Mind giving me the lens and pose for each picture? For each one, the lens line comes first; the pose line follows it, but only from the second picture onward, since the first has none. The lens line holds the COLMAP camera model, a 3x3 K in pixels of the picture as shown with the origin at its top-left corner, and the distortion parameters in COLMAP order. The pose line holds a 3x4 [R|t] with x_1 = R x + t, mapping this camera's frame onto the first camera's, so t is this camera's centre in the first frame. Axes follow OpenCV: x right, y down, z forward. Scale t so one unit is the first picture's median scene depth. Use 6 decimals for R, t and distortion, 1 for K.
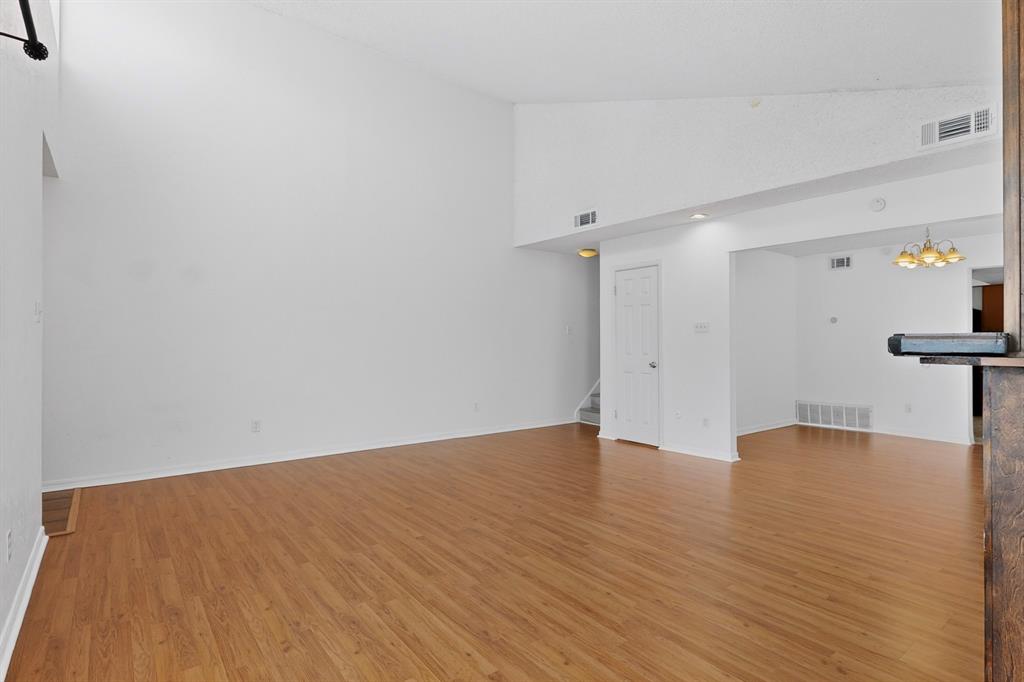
lens RADIAL K [[504.4, 0, 514.3], [0, 504.4, 342.0], [0, 0, 1]] dist [-0.001063, -0.000601]
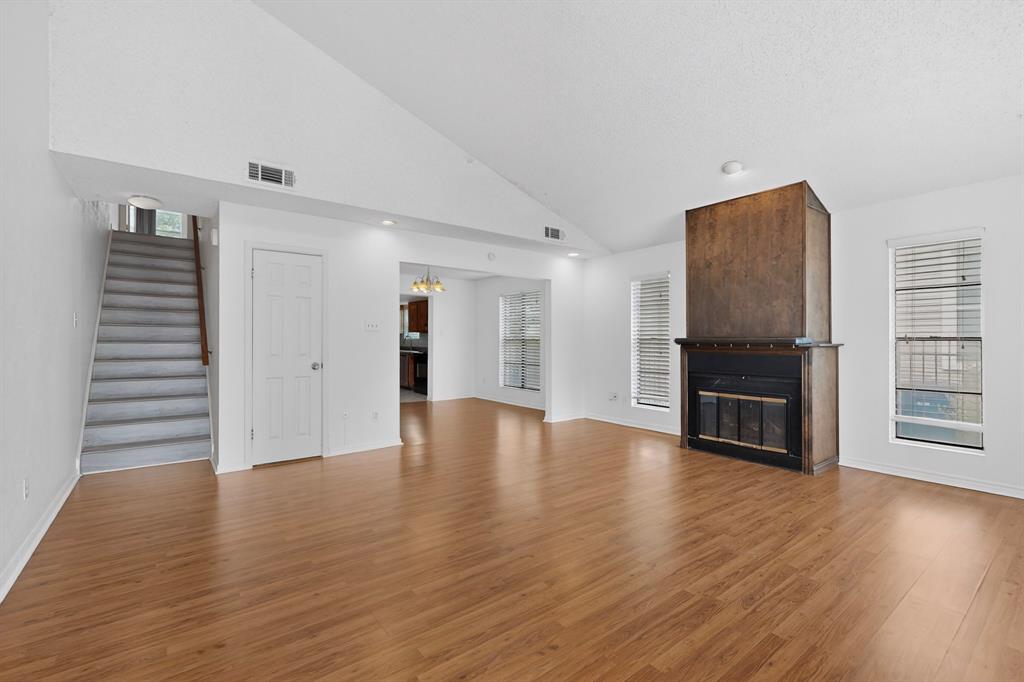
lens RADIAL K [[446.9, 0, 504.8], [0, 446.9, 335.3], [0, 0, 1]] dist [0.004063, -0.000607]
pose [[0.024003, 0.008176, 0.999678, -0.998362], [-0.002302, 0.999964, -0.008123, -0.004648], [-0.999709, -0.002107, 0.024021, 1.266423]]
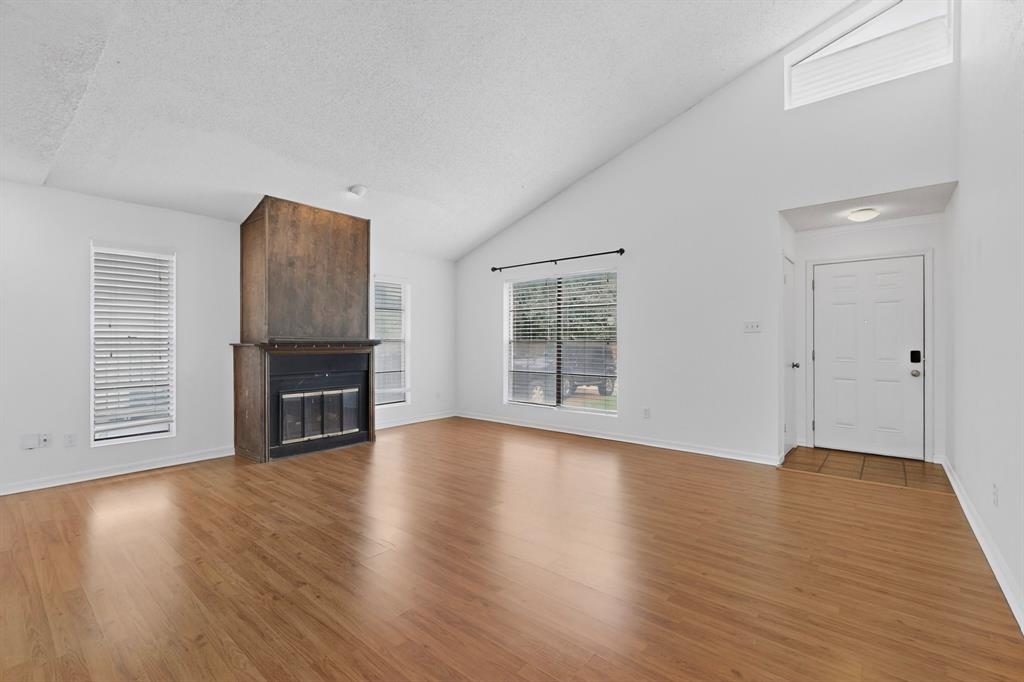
lens RADIAL K [[446.9, 0, 517.9], [0, 446.9, 342.4], [0, 0, 1]] dist [0.004063, -0.000607]
pose [[-0.974398, -0.005849, -0.224756, 0.204729], [-0.005631, 0.999983, -0.001614, 0.001588], [0.224762, -0.000307, -0.974414, 2.270047]]
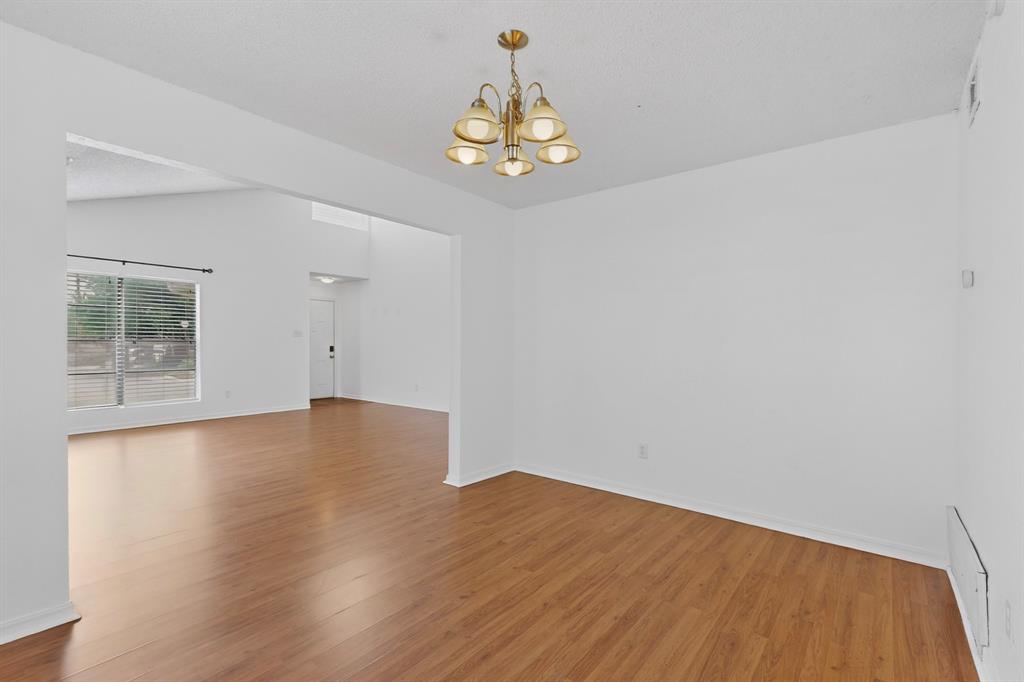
lens RADIAL K [[447.0, 0, 515.6], [0, 447.0, 344.9], [0, 0, 1]] dist [0.003264, -0.000516]
pose [[0.240786, -0.001349, -0.970577, 2.029353], [0.000981, 0.999999, -0.001147, 0.016491], [0.970578, -0.000676, 0.240787, 1.591486]]
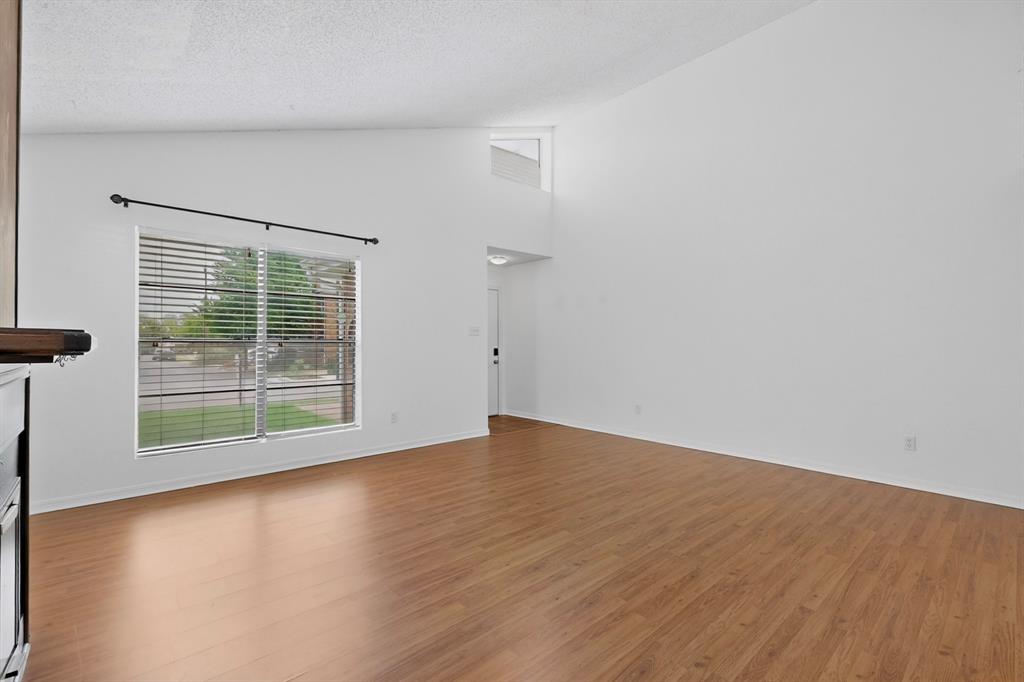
lens RADIAL K [[446.9, 0, 516.1], [0, 446.9, 339.0], [0, 0, 1]] dist [0.004063, -0.000607]
pose [[0.076648, -0.015237, -0.996942, 1.022052], [0.002000, 0.999884, -0.015129, 0.005986], [0.997056, -0.000834, 0.076670, 0.994154]]
